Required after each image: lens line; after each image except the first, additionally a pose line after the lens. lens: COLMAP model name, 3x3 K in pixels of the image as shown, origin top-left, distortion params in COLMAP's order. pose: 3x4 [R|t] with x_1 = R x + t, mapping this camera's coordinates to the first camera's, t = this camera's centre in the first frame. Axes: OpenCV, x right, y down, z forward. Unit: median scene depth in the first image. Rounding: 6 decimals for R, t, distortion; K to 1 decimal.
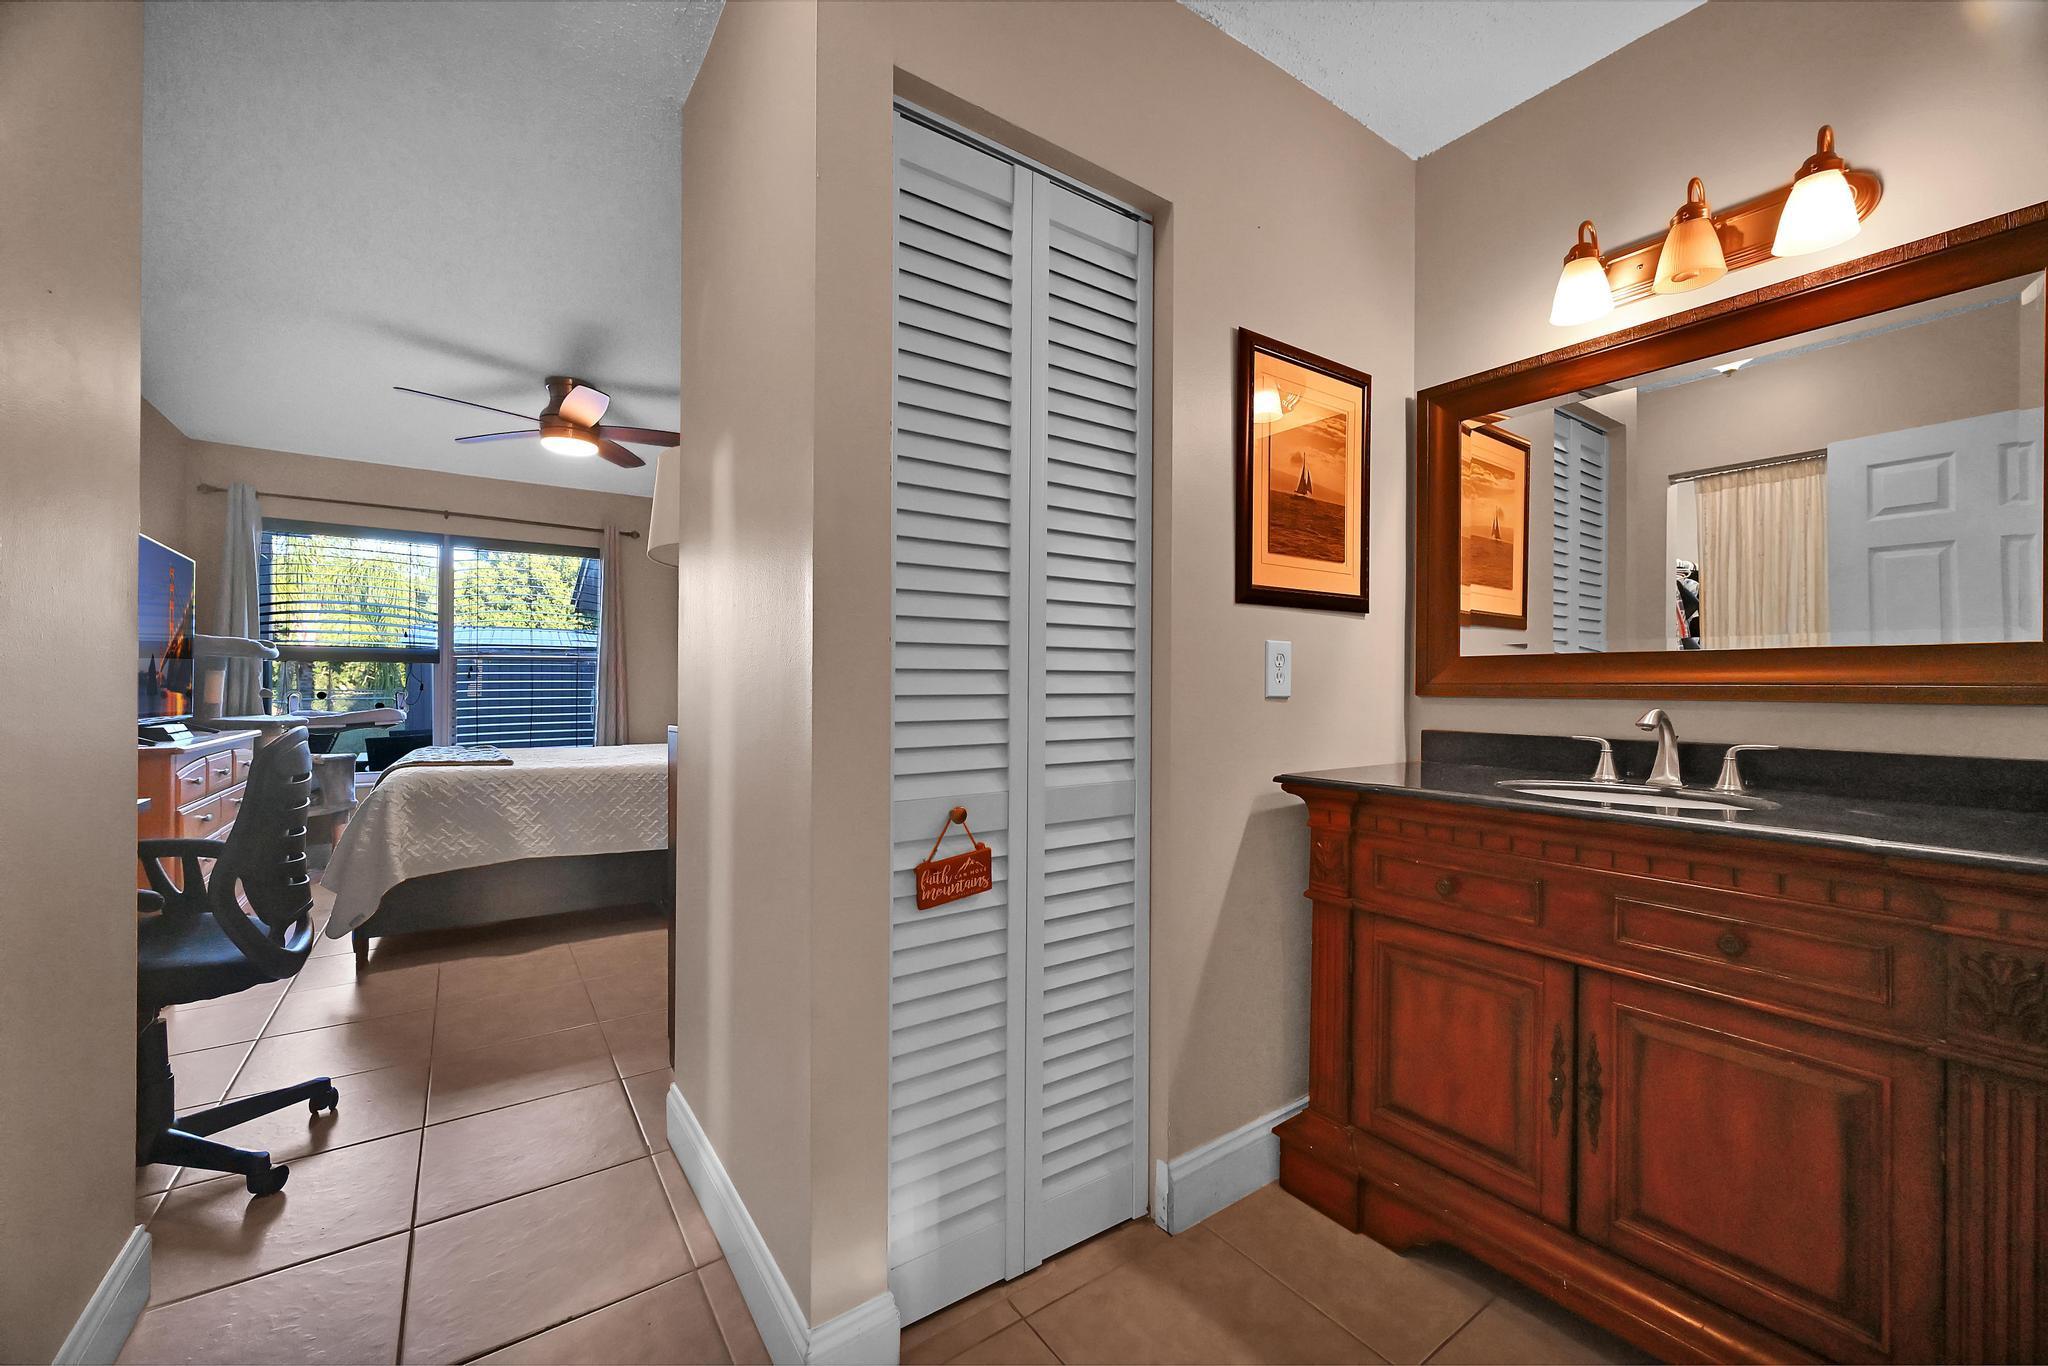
lens RADIAL K [[812.3, 0, 1023.6], [0, 812.3, 679.1], [0, 0, 1]] dist [-0.000360, -0.000181]
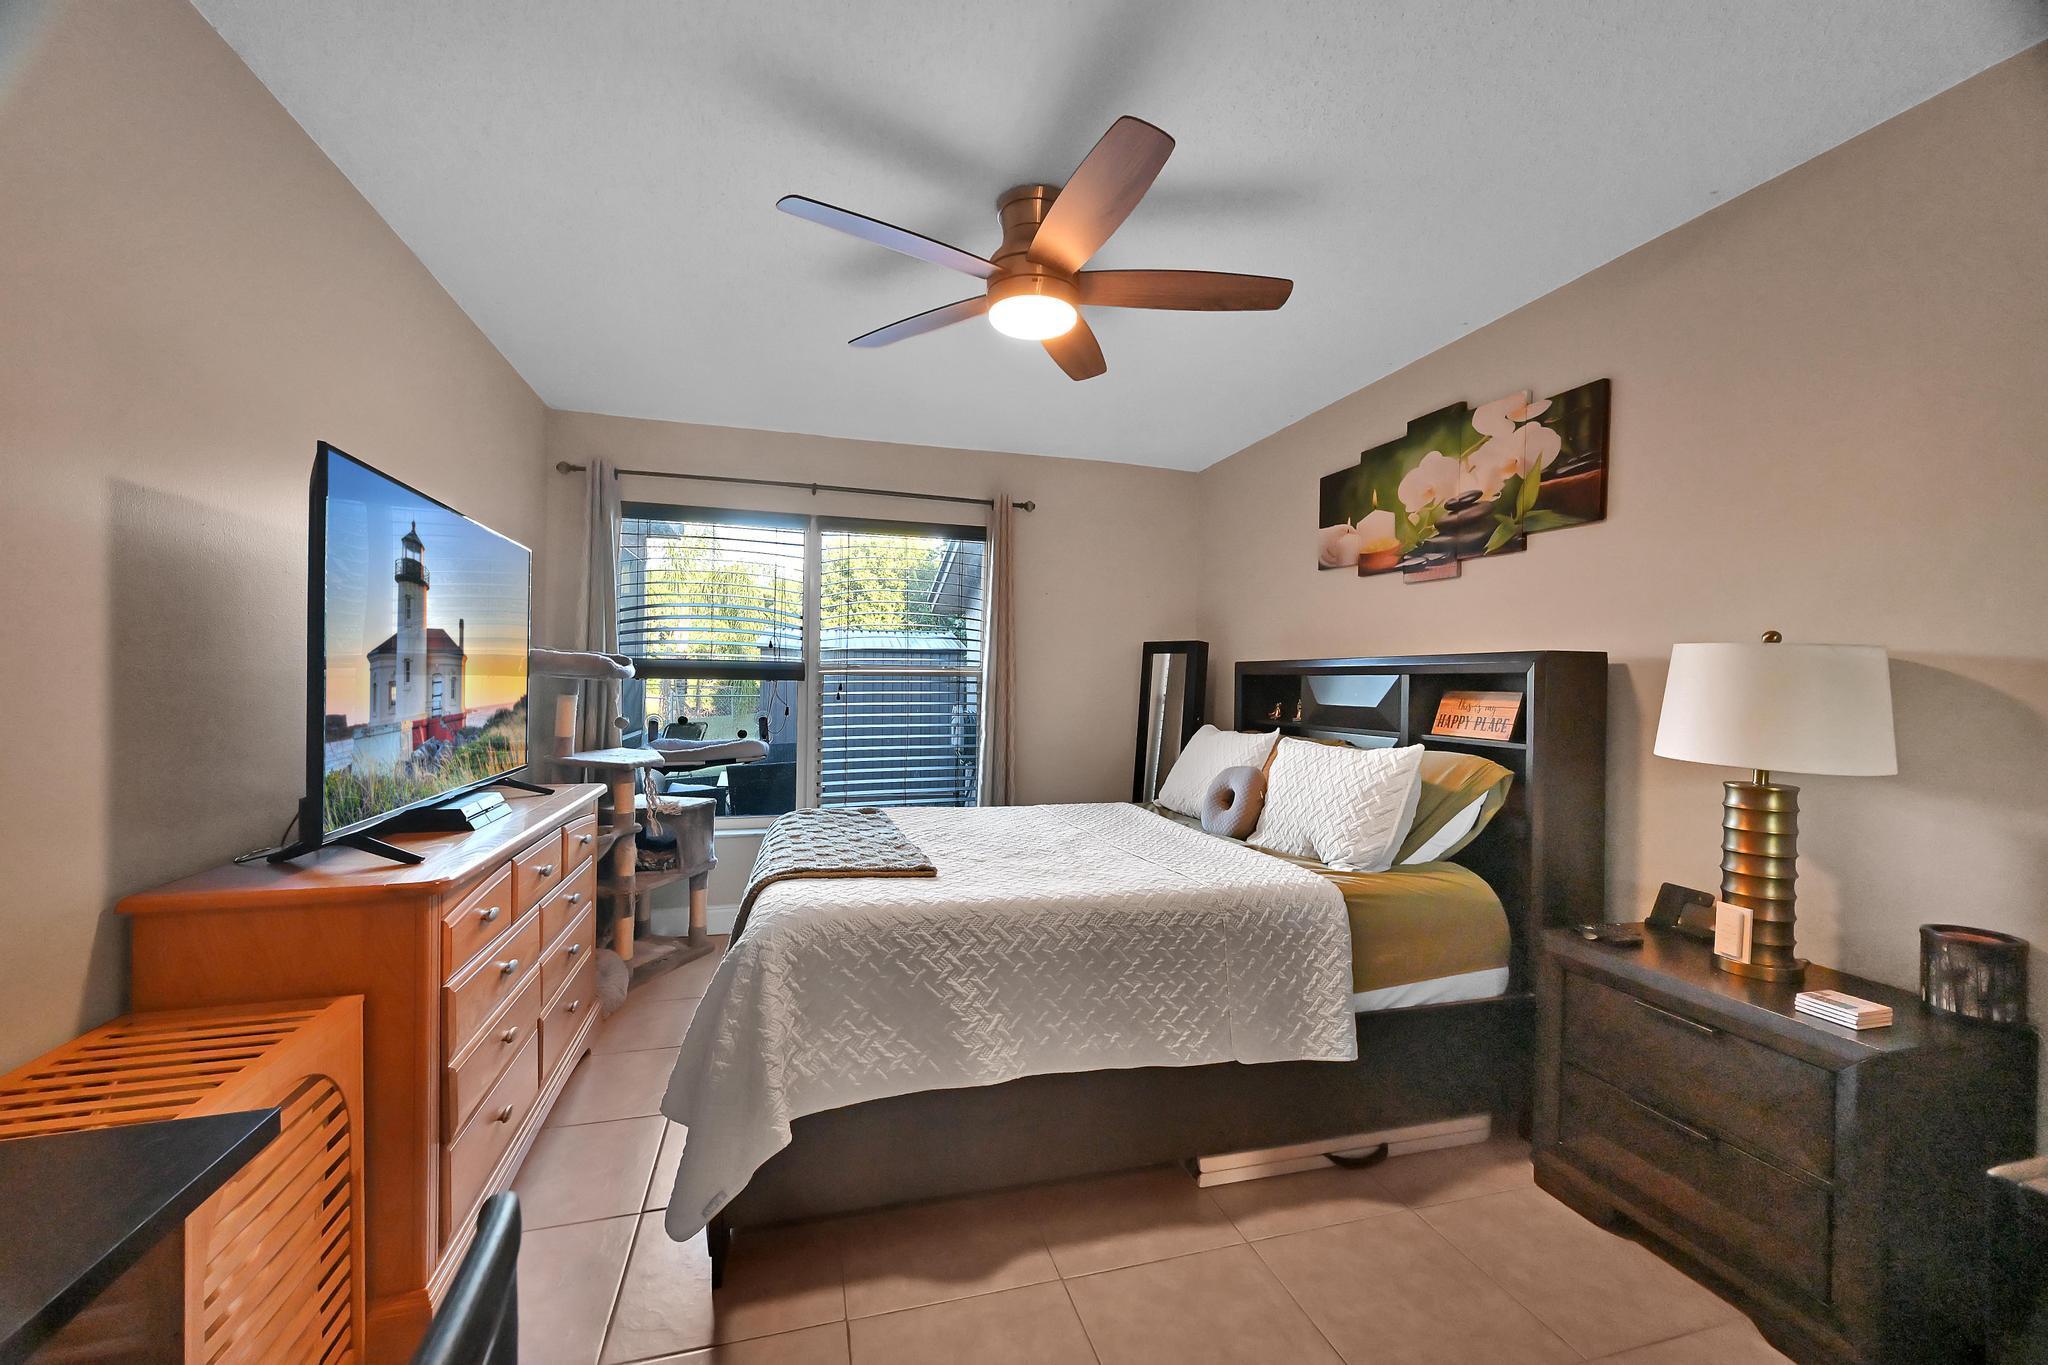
lens RADIAL K [[812.3, 0, 1024.1], [0, 812.3, 684.4], [0, 0, 1]] dist [-0.000360, -0.000181]
pose [[0.946965, 0.013324, -0.321061, -0.304211], [-0.009339, 0.999859, 0.013947, -0.032524], [0.321202, -0.010209, 0.946956, 0.371155]]
